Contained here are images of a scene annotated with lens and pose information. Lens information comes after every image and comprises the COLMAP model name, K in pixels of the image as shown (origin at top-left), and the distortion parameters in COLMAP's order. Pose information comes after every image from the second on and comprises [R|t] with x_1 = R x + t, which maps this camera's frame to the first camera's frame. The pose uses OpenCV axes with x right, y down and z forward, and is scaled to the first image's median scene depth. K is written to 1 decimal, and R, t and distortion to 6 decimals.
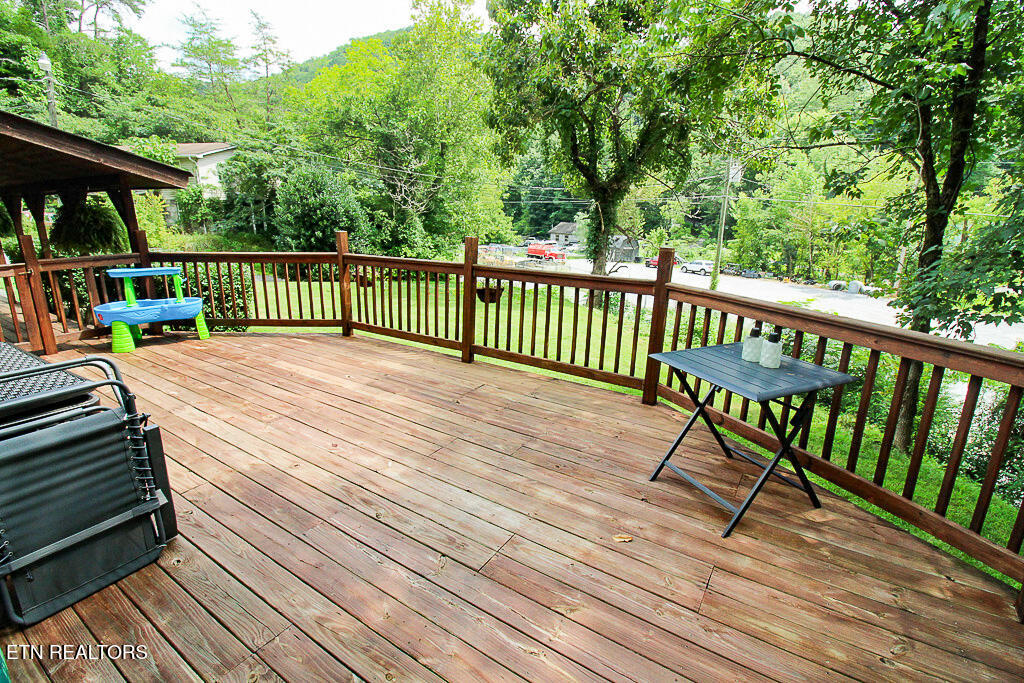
lens RADIAL K [[473.9, 0, 511.3], [0, 473.9, 332.5], [0, 0, 1]] dist [0.001998, -0.014943]
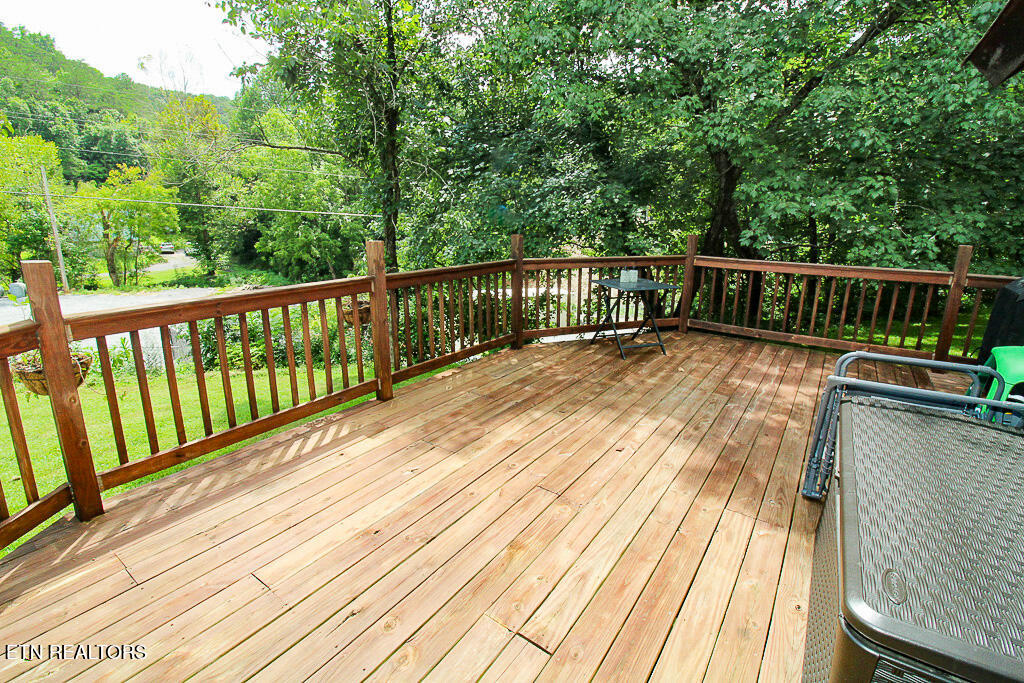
lens RADIAL K [[473.9, 0, 511.3], [0, 473.9, 332.5], [0, 0, 1]] dist [0.001998, -0.014943]
pose [[0.033697, -0.256336, 0.966000, -1.133767], [0.235666, 0.941332, 0.241569, -0.254843], [-0.971250, 0.219513, 0.092129, 0.968547]]
